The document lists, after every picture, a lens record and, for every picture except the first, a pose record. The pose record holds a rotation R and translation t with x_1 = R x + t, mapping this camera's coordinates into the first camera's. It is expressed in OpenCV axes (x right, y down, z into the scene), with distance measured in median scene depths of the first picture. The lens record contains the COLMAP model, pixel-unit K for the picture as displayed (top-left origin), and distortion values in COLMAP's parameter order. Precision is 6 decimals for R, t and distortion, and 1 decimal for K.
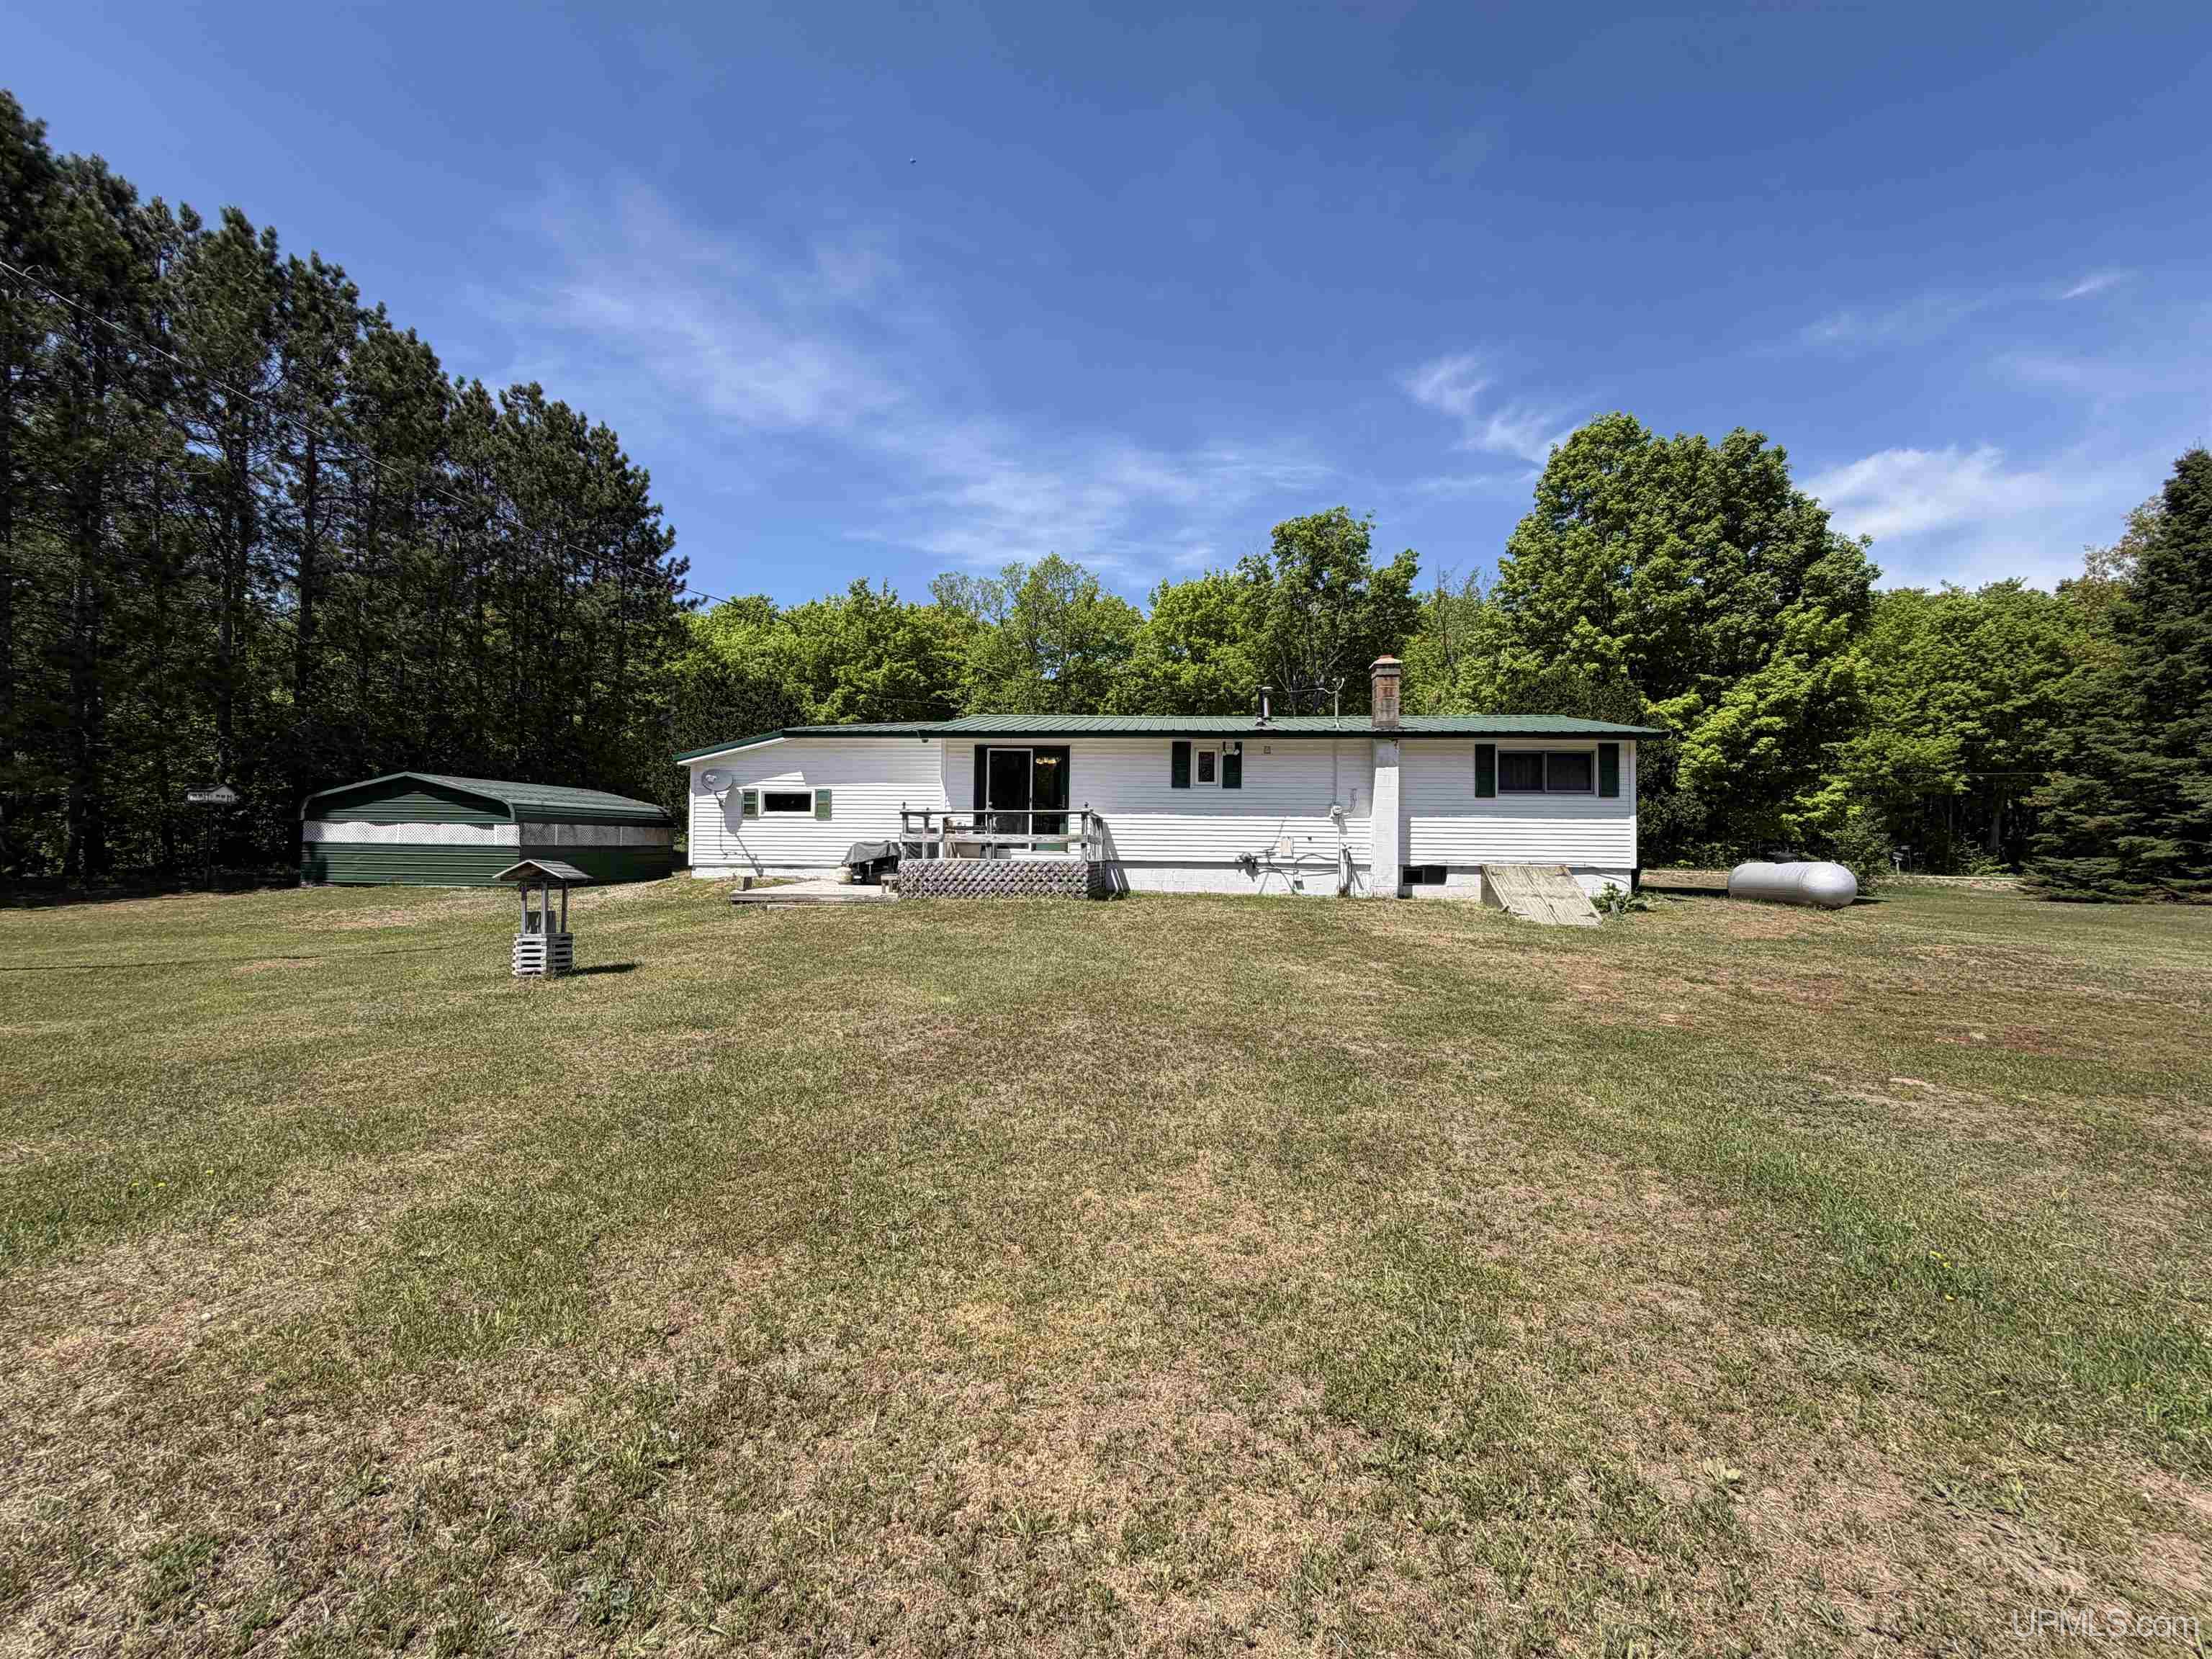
lens RADIAL K [[883.1, 0, 1099.6], [0, 883.1, 824.9], [0, 0, 1]] dist [0.005837, -0.002781]
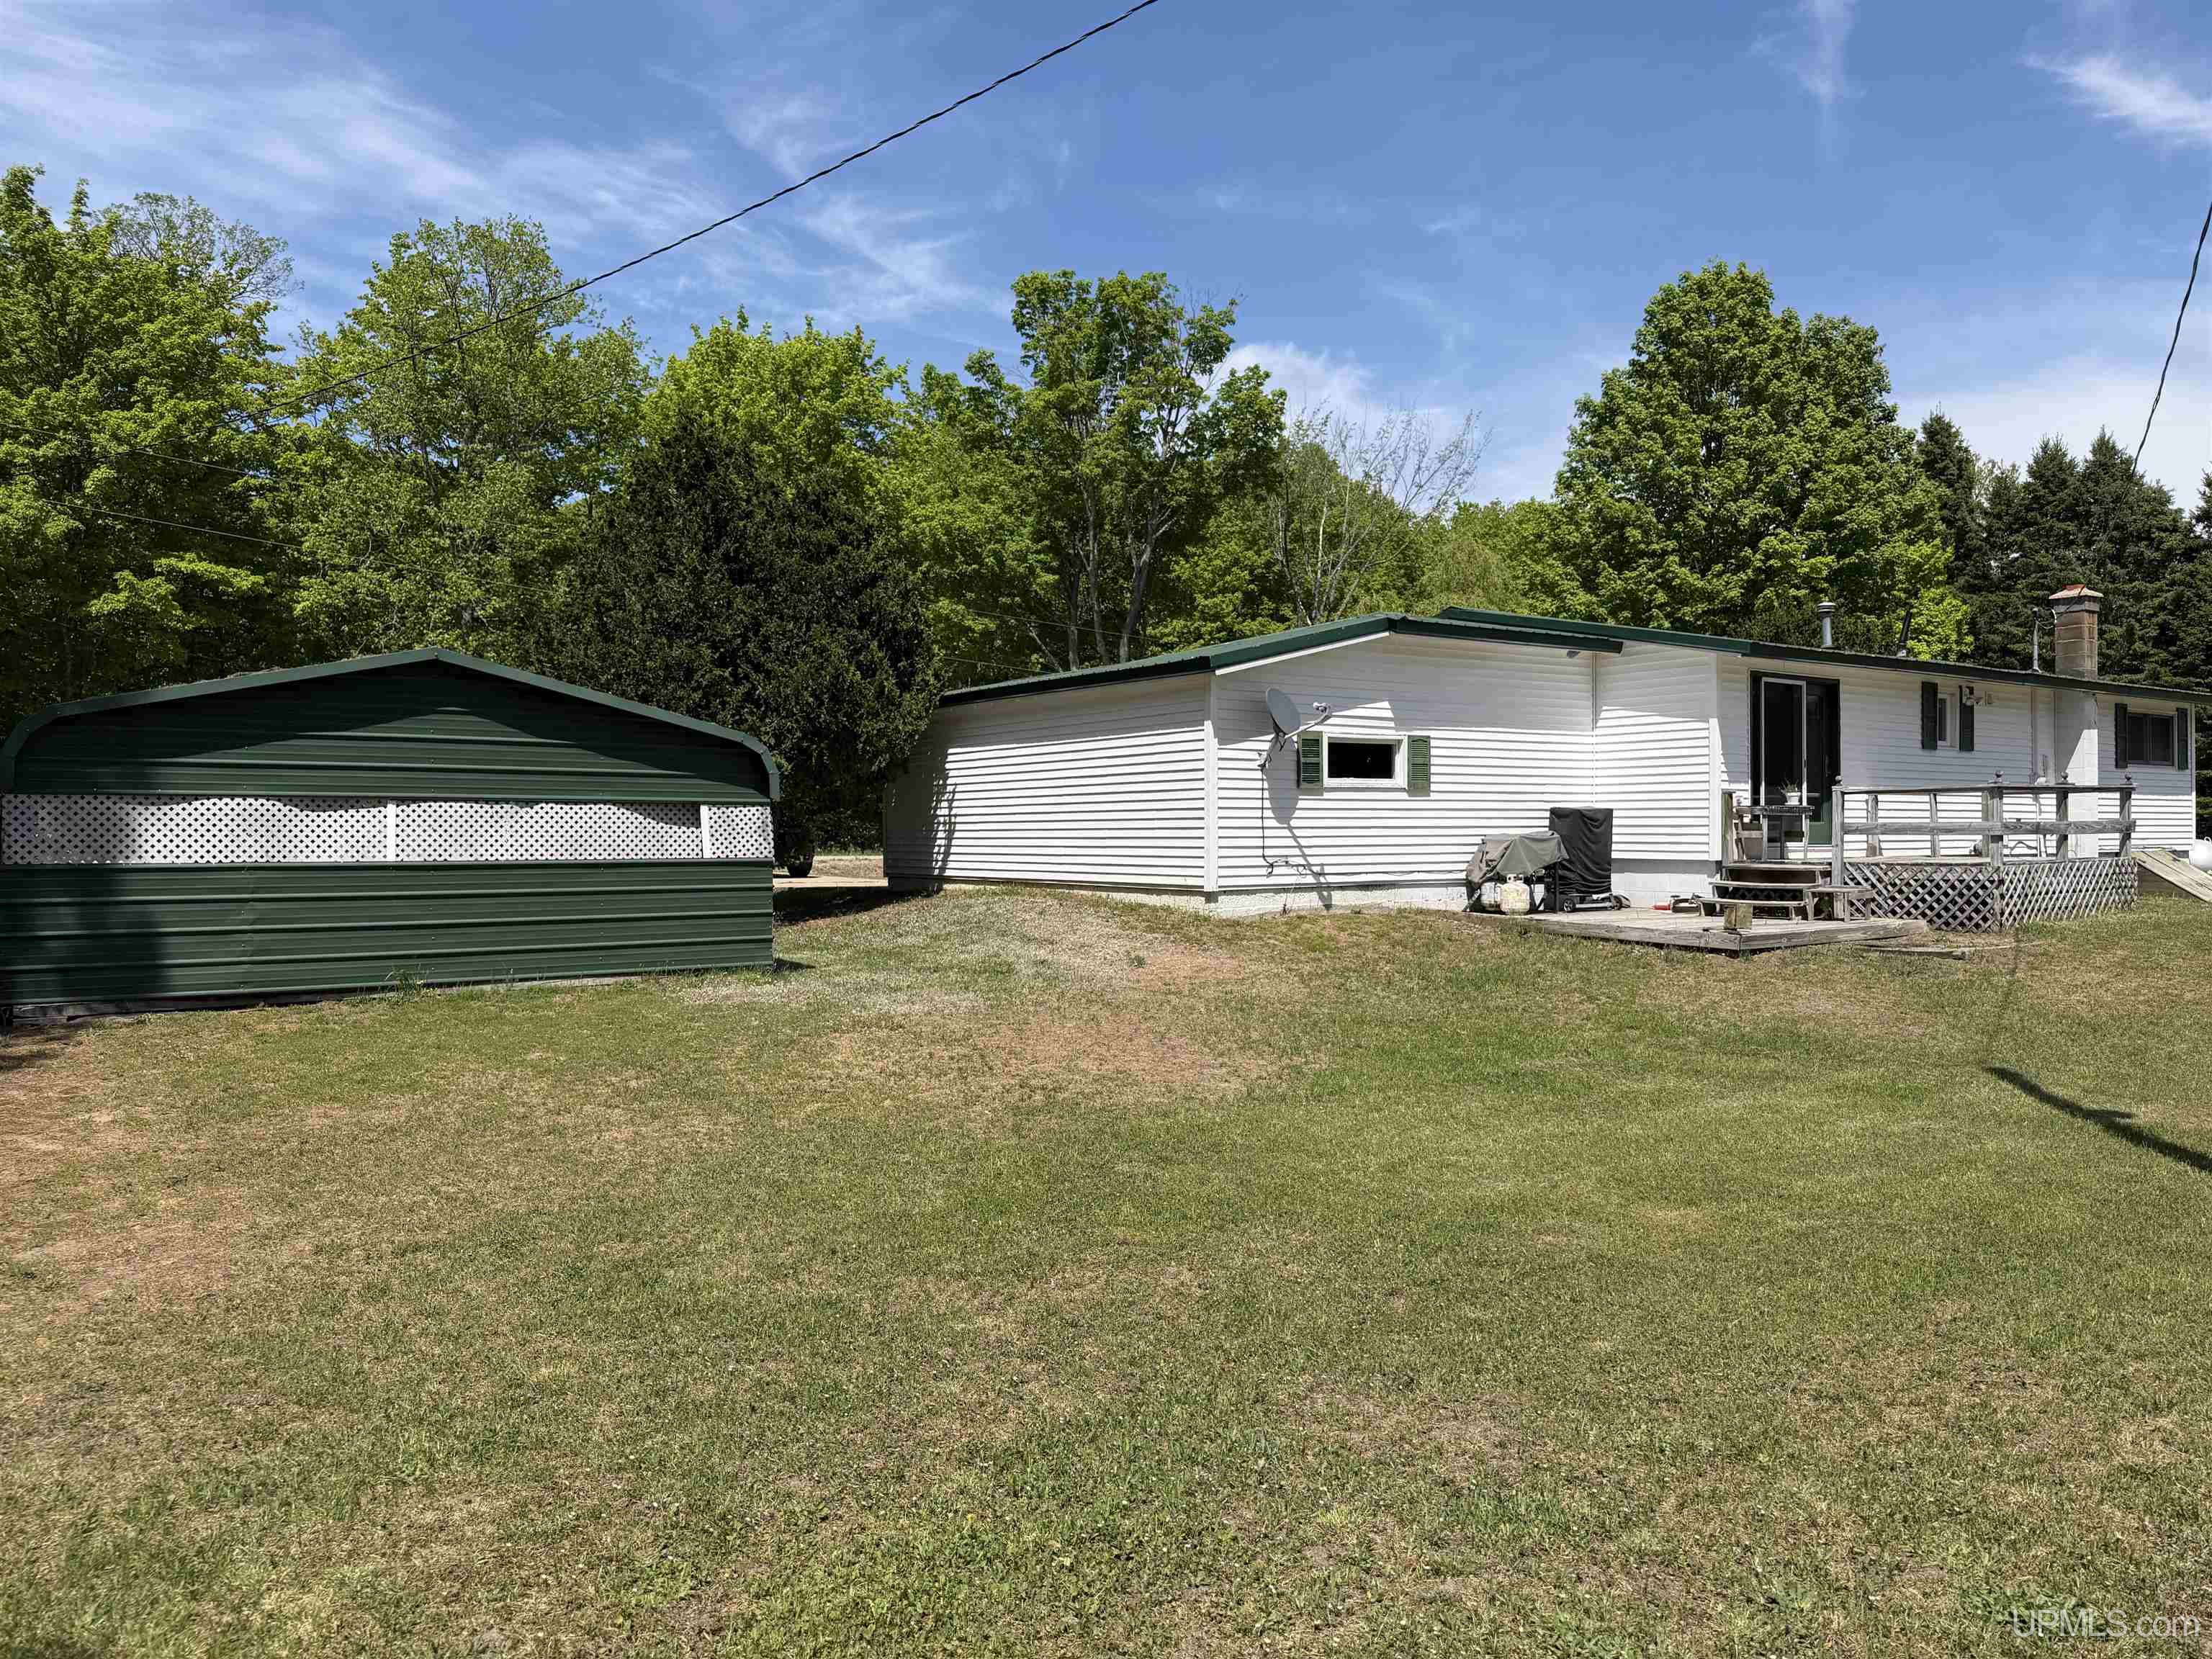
lens RADIAL K [[1544.0, 0, 1096.8], [0, 1544.0, 834.6], [0, 0, 1]] dist [0.130637, -0.200964]
pose [[0.767543, -0.016984, 0.640772, -1.199924], [-0.001784, 0.999588, 0.028633, -0.009169], [-0.640995, -0.023120, 0.767197, 0.472506]]
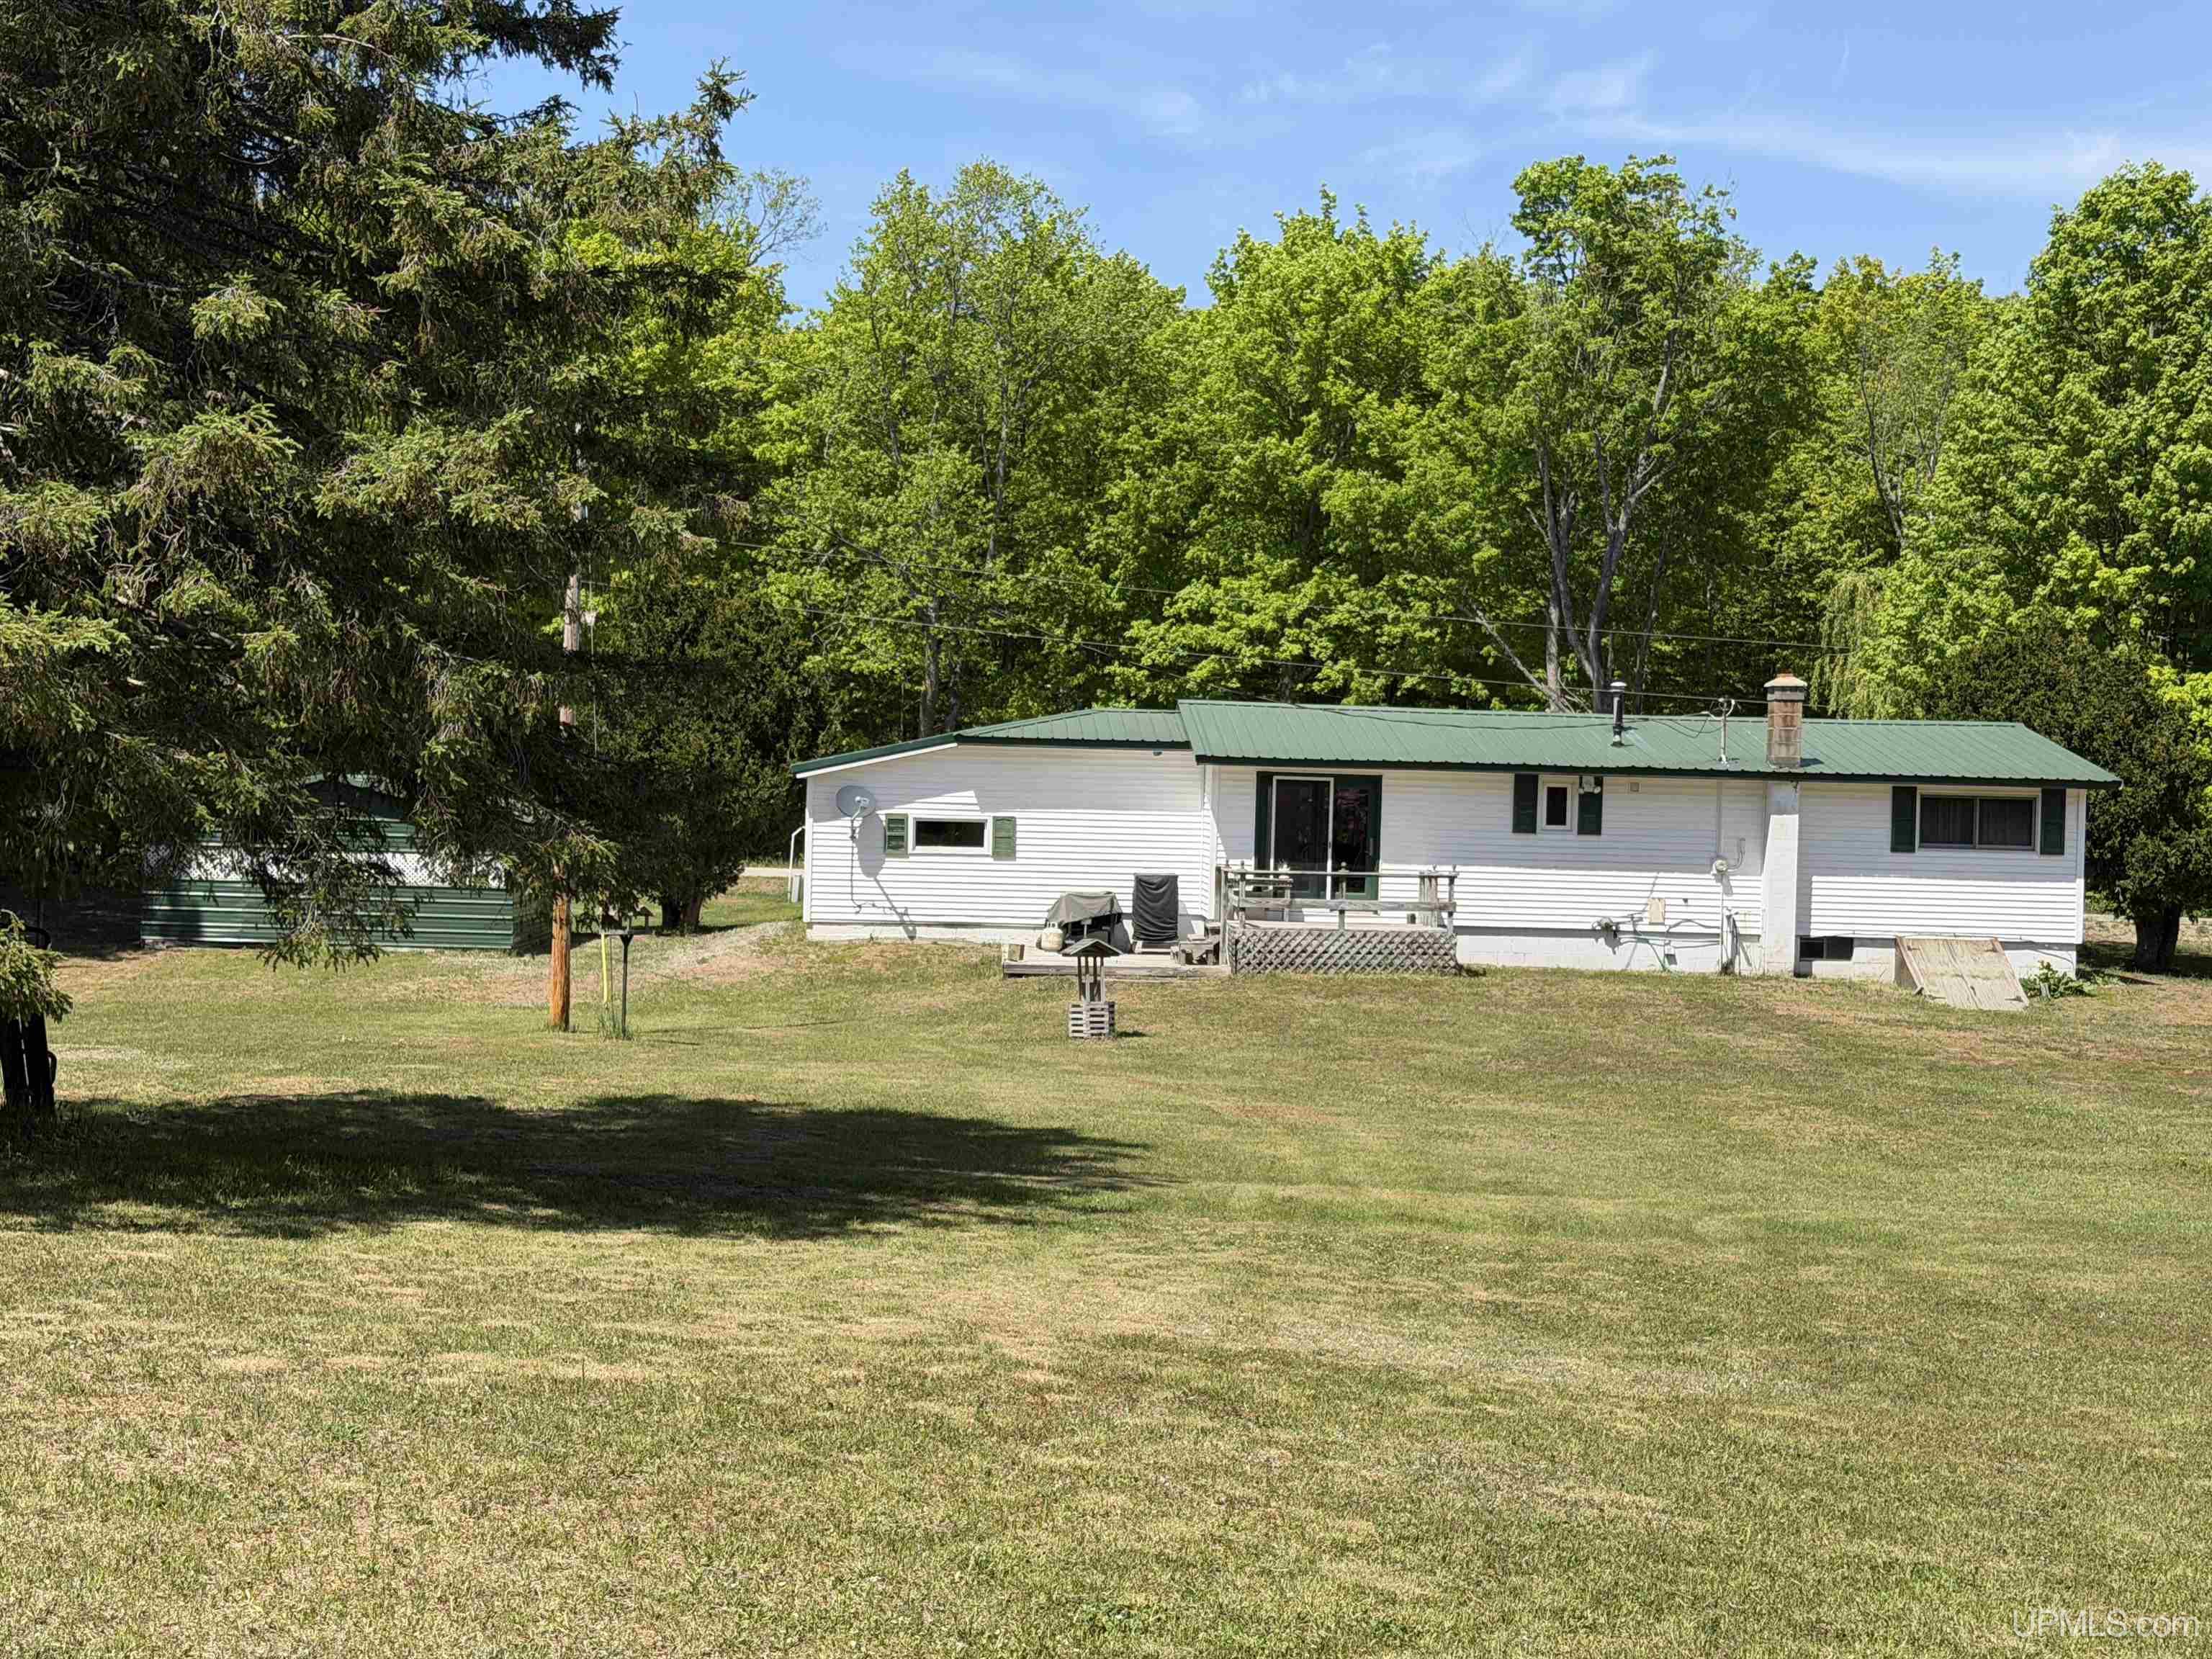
lens RADIAL K [[3004.6, 0, 1097.5], [0, 3004.6, 791.2], [0, 0, 1]] dist [0.144777, -0.041530]
pose [[0.992045, 0.013215, 0.125190, -0.617007], [-0.016816, 0.999473, 0.027750, -0.146577], [-0.124758, -0.029634, 0.991745, -1.593965]]
